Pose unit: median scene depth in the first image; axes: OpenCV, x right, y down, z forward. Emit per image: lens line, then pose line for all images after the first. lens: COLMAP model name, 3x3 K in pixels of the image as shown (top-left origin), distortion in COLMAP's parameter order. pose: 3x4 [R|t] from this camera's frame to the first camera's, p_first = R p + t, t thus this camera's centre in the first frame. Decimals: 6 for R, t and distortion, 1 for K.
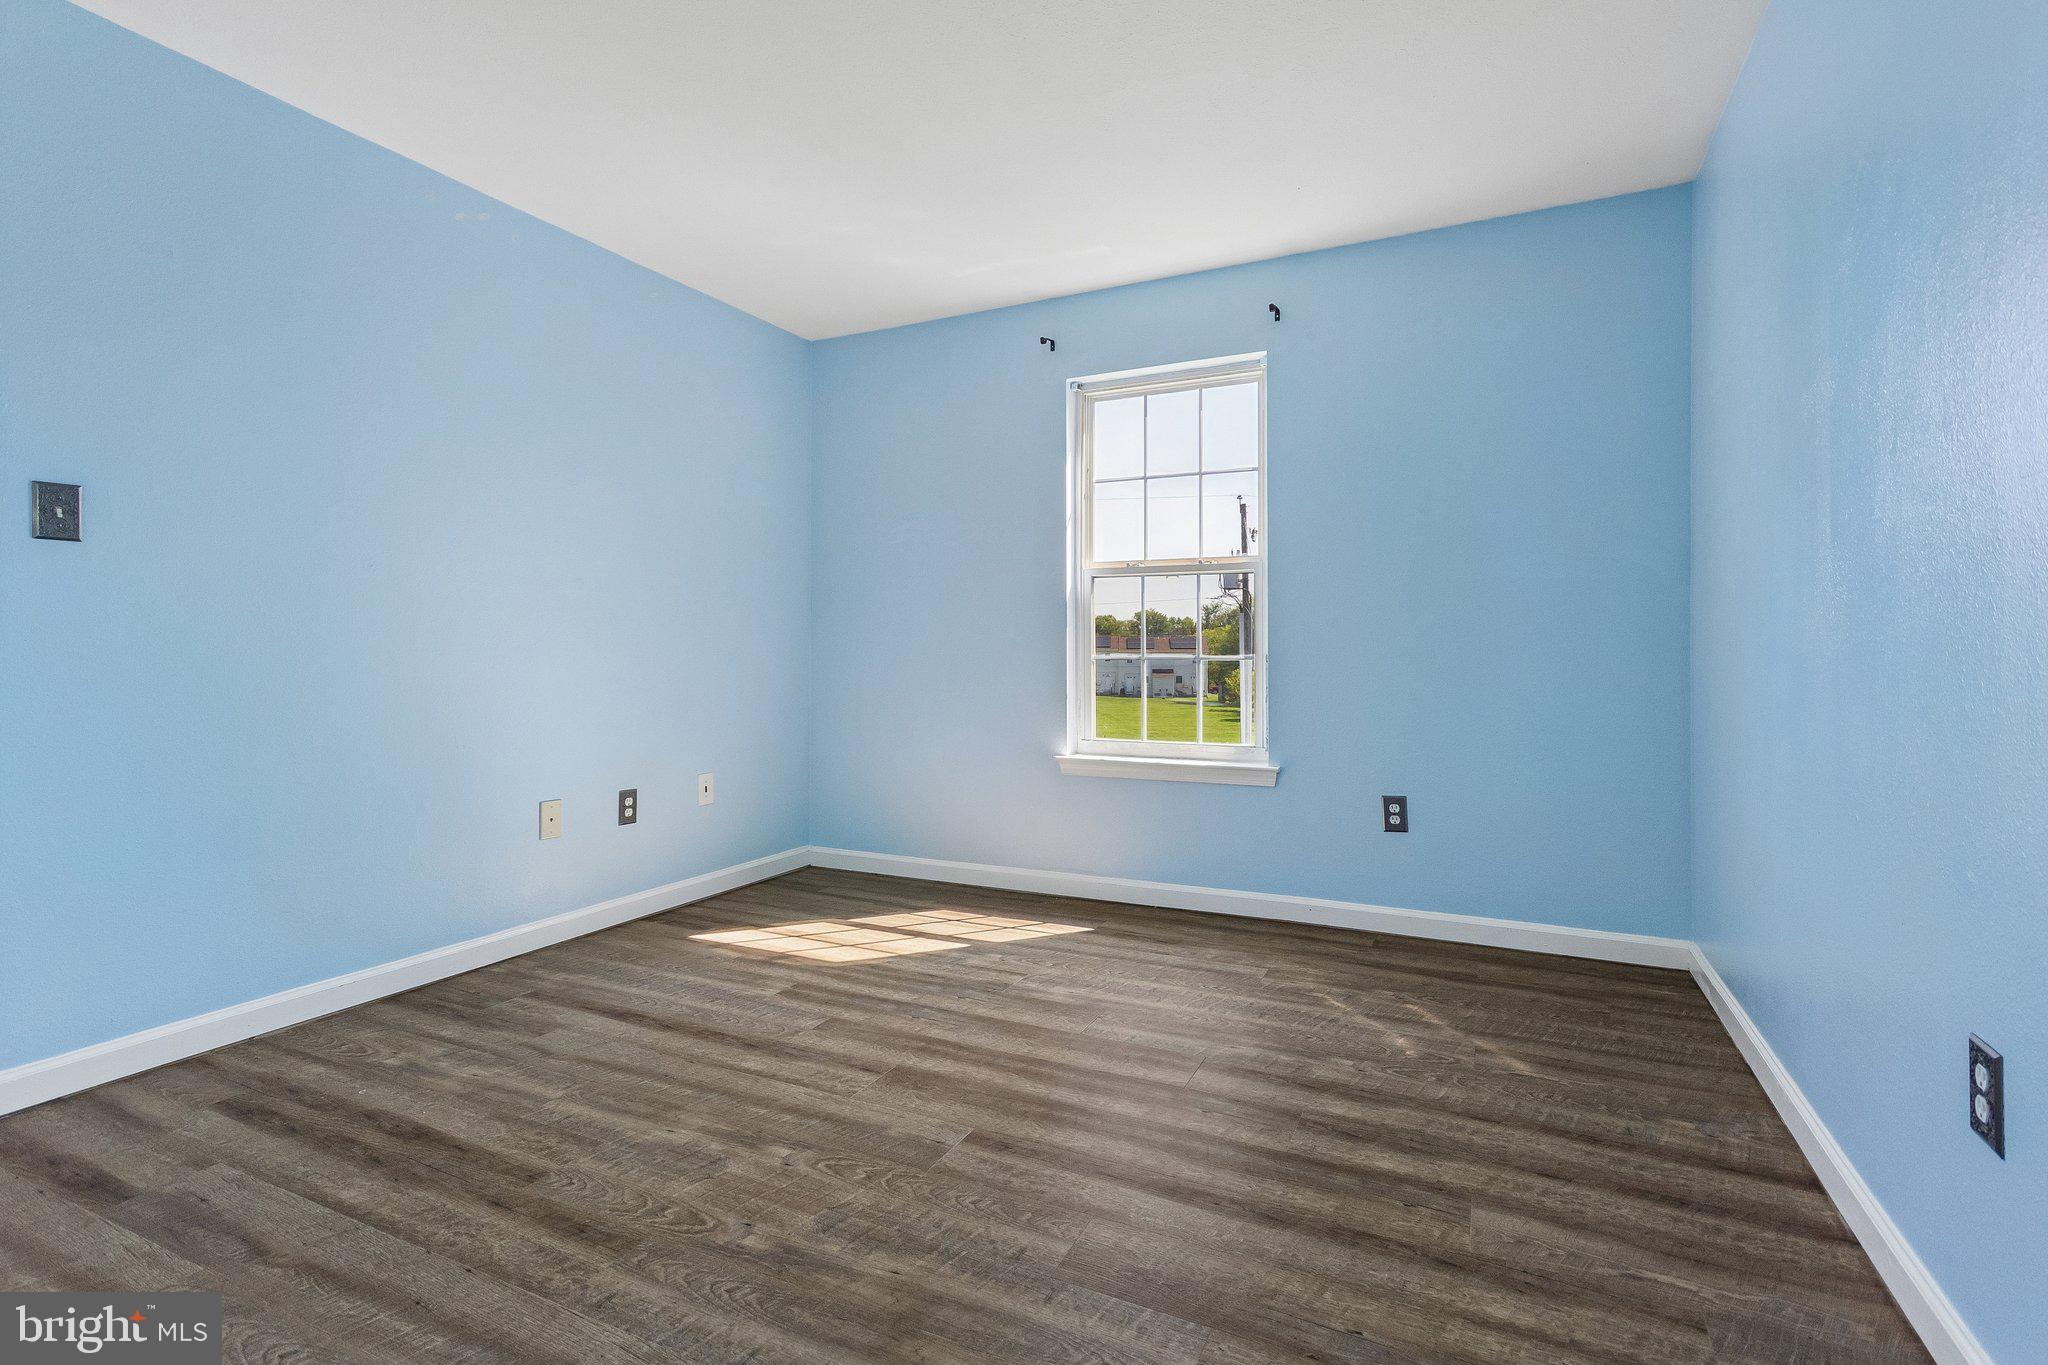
lens RADIAL K [[964.4, 0, 1023.0], [0, 964.4, 648.2], [0, 0, 1]] dist [0.002451, 0.000845]
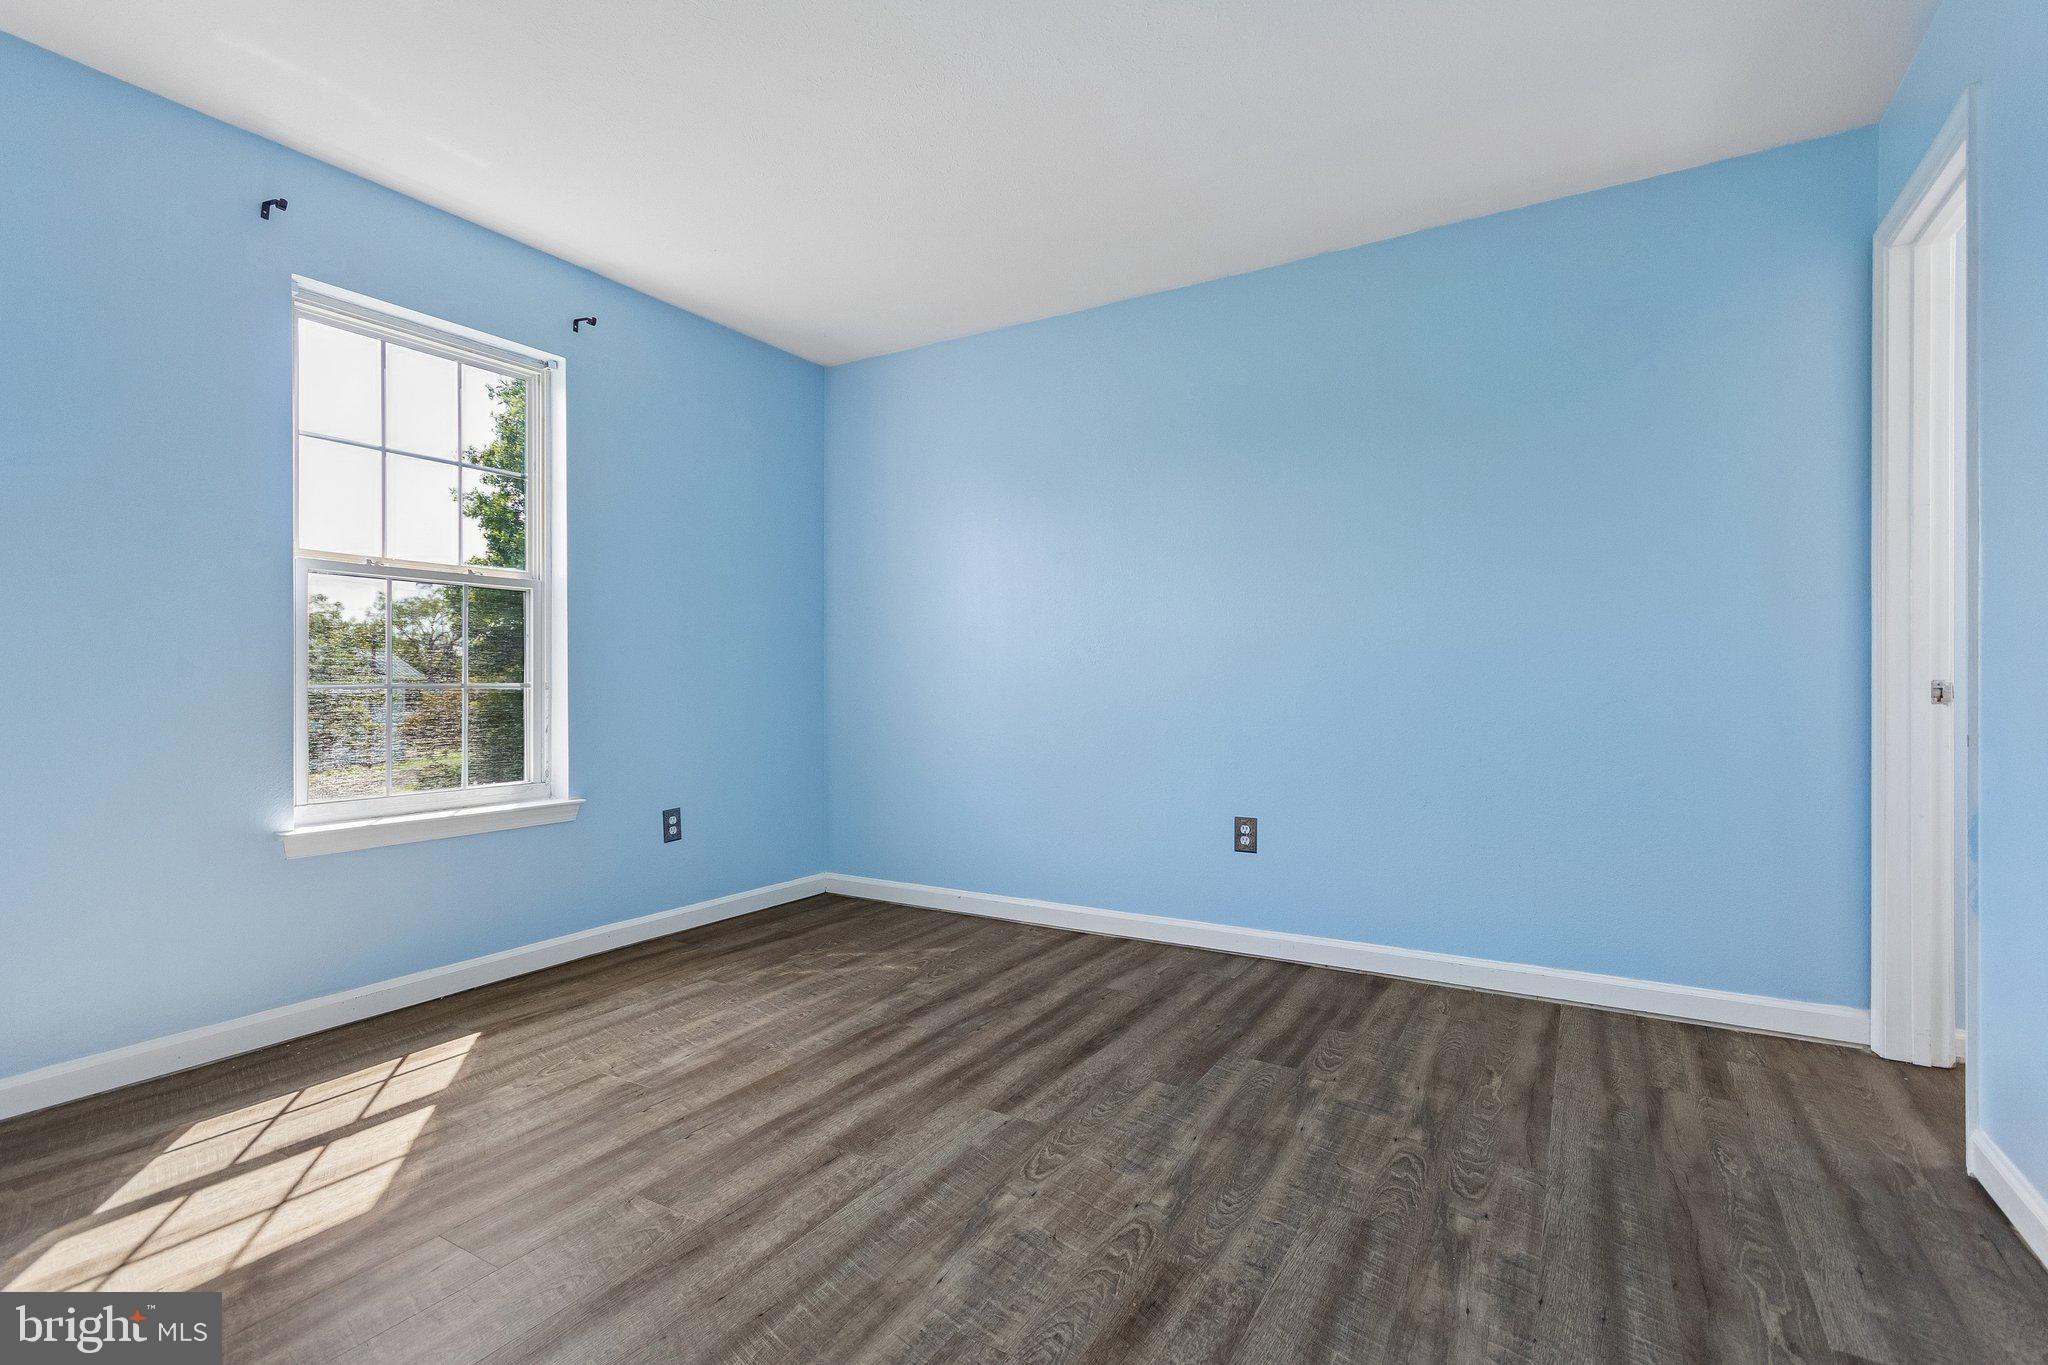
lens RADIAL K [[945.4, 0, 1012.3], [0, 945.4, 682.0], [0, 0, 1]] dist [-0.001003, 0.000409]
pose [[0.096696, 0.000132, 0.995314, -0.905480], [-0.005677, 0.999984, 0.000419, 0.006083], [-0.995298, -0.005691, 0.096695, 0.694781]]
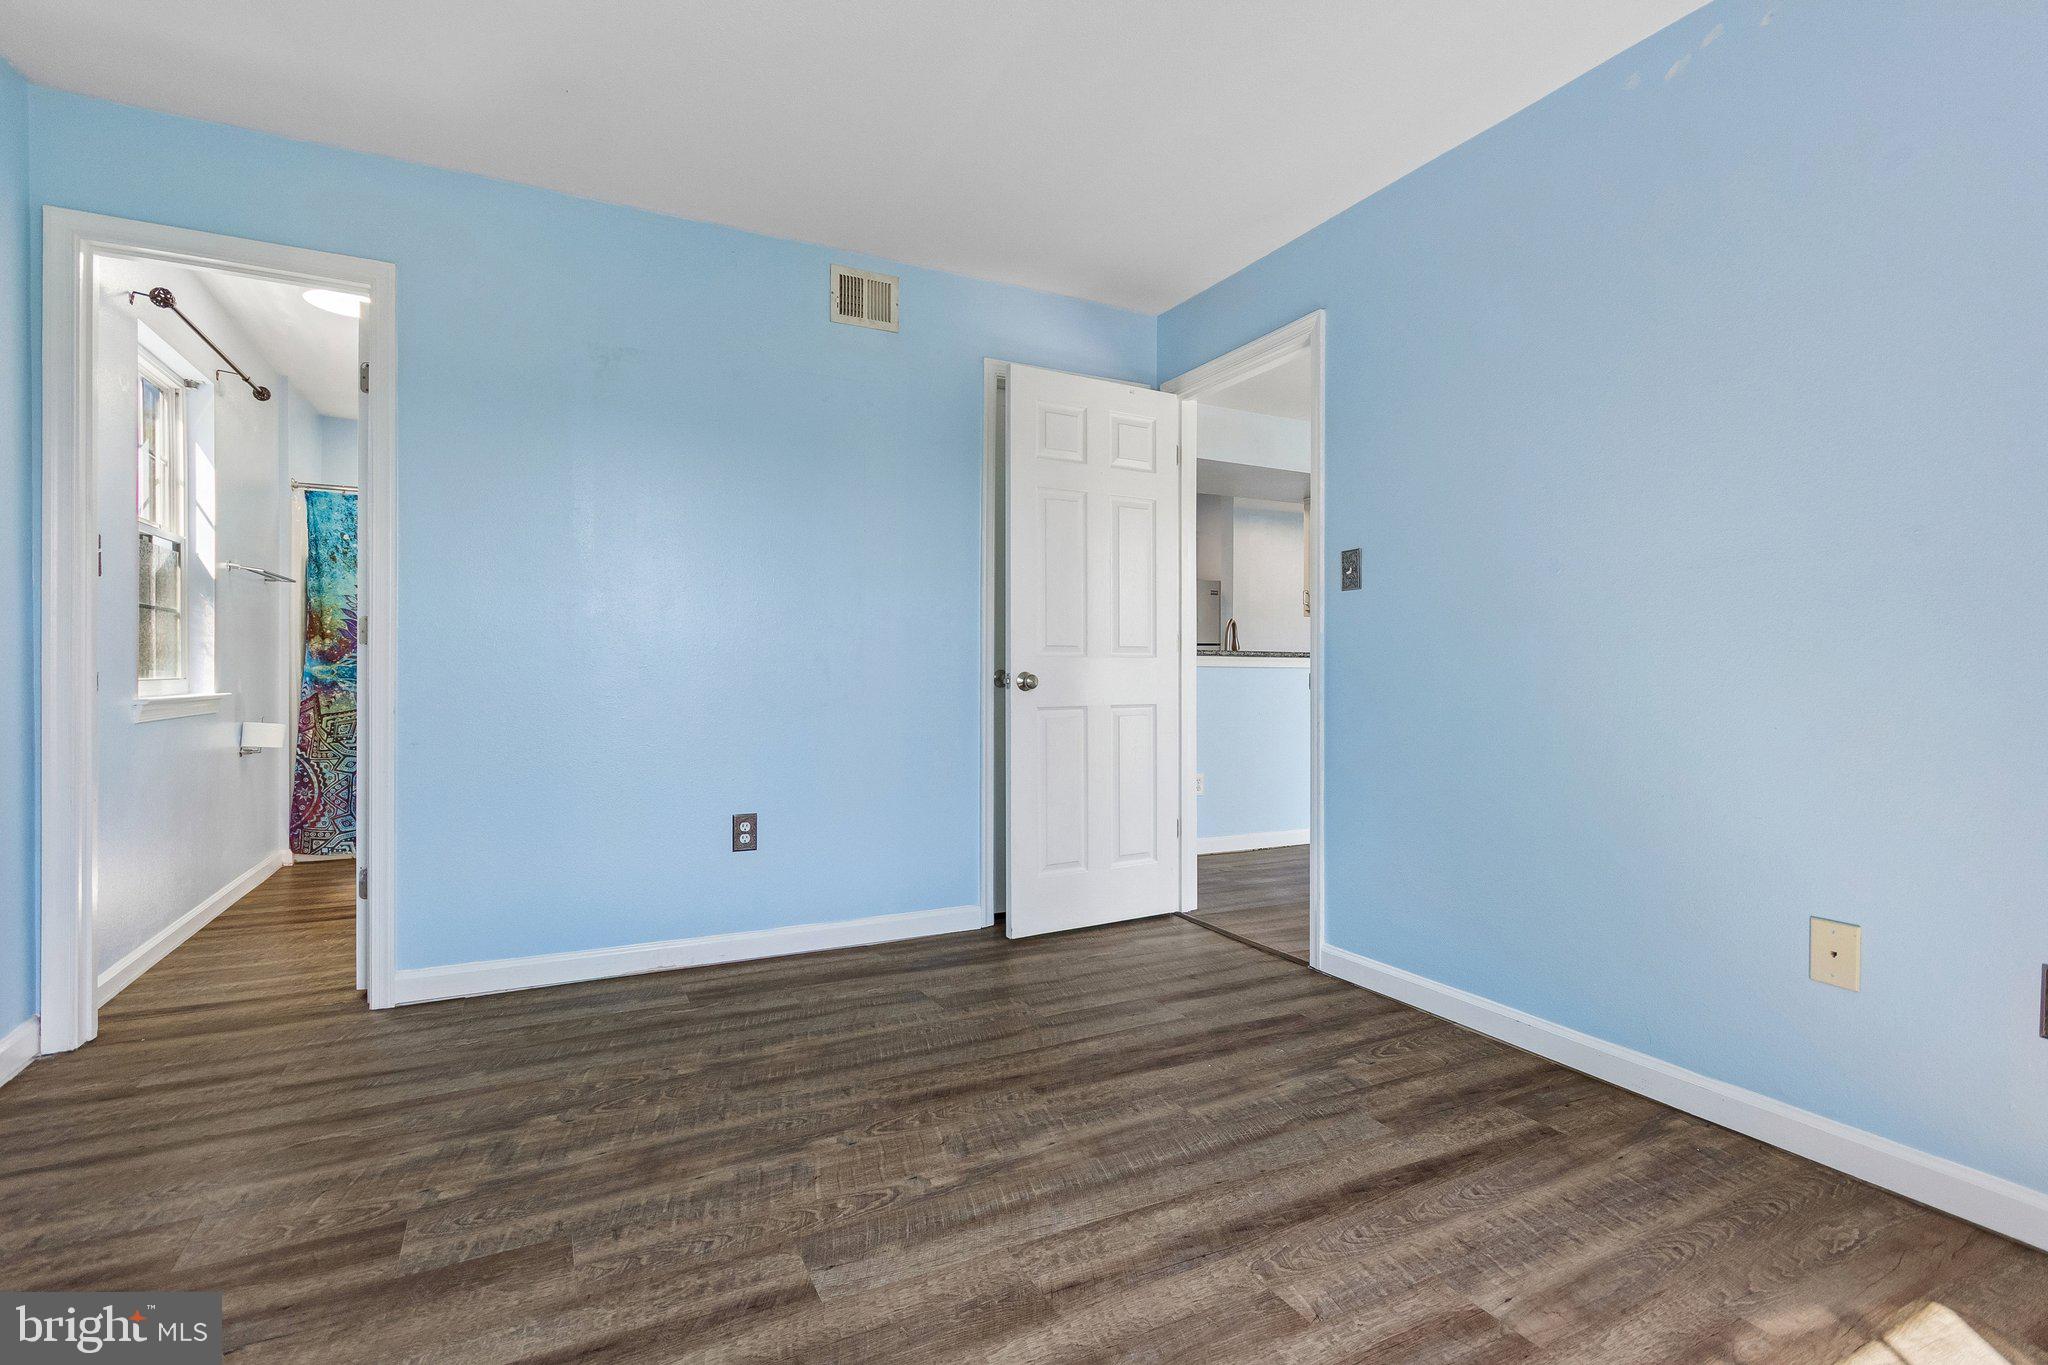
lens RADIAL K [[957.7, 0, 1021.8], [0, 957.7, 667.2], [0, 0, 1]] dist [0.002042, 0.000440]
pose [[-0.602948, -0.003572, -0.797772, 0.362120], [0.002449, 0.999977, -0.006328, 0.007664], [0.797777, -0.005769, -0.602926, 1.264325]]
